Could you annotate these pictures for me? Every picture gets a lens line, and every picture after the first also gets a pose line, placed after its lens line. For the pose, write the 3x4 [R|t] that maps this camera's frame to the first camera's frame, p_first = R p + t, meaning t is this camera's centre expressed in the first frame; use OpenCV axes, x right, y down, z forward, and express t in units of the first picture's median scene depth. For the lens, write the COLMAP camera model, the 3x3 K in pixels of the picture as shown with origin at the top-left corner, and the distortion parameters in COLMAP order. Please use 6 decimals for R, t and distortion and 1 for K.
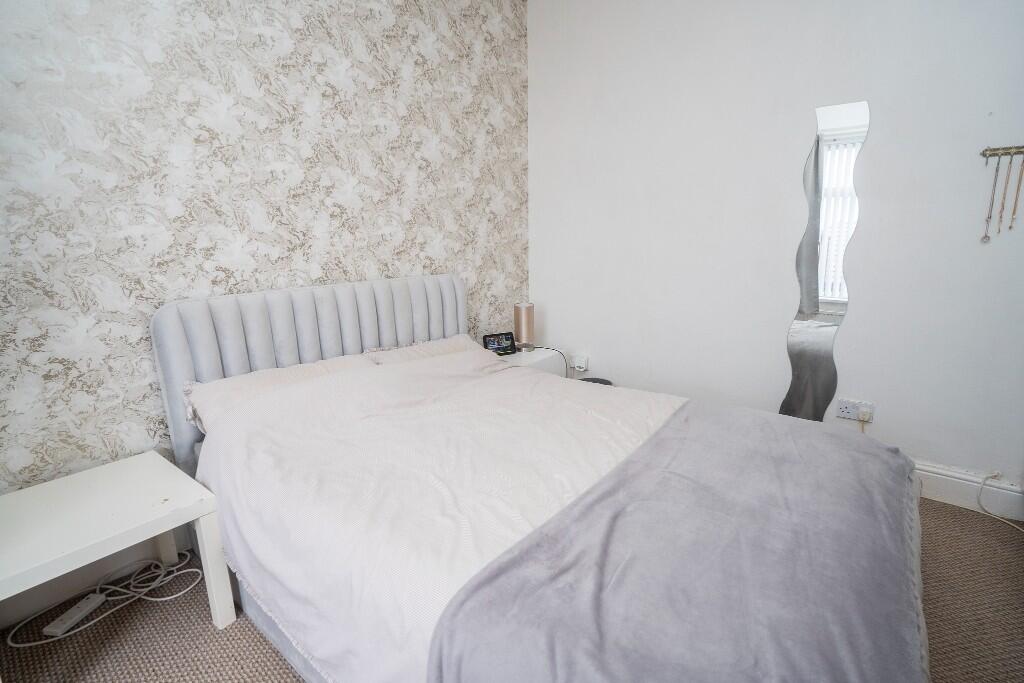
lens RADIAL K [[488.8, 0, 501.5], [0, 488.8, 336.5], [0, 0, 1]] dist [-0.057917, 0.016834]
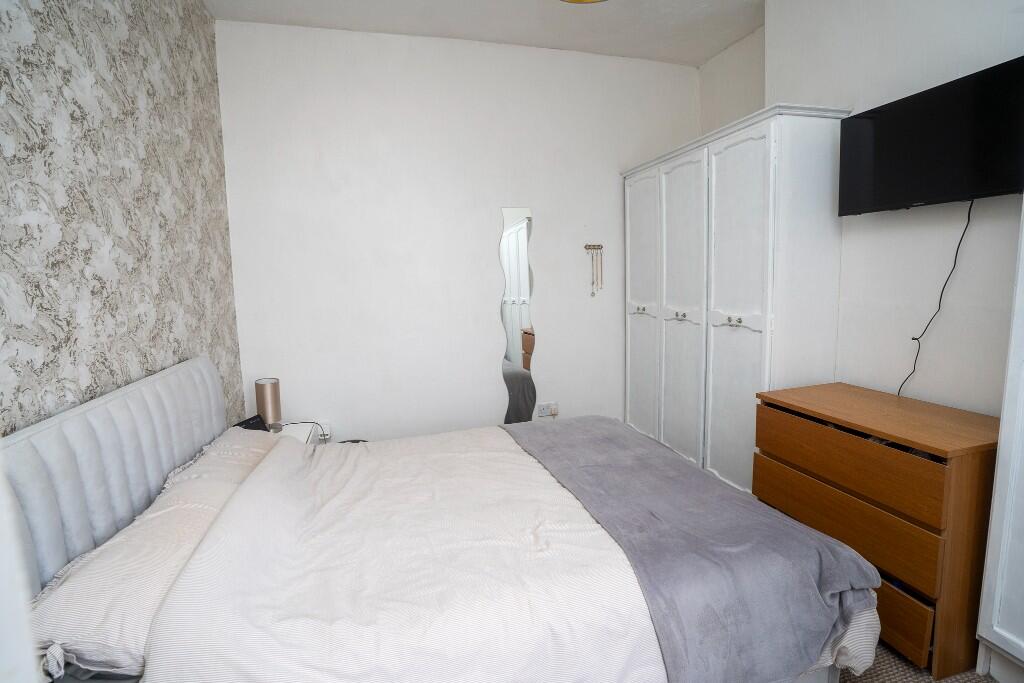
lens RADIAL K [[488.8, 0, 518.9], [0, 488.8, 341.8], [0, 0, 1]] dist [-0.057917, 0.016834]
pose [[0.572939, -0.107446, 0.812525, -0.556856], [0.178633, 0.983907, 0.004149, -0.079184], [-0.799894, 0.142767, 0.582912, 0.151707]]
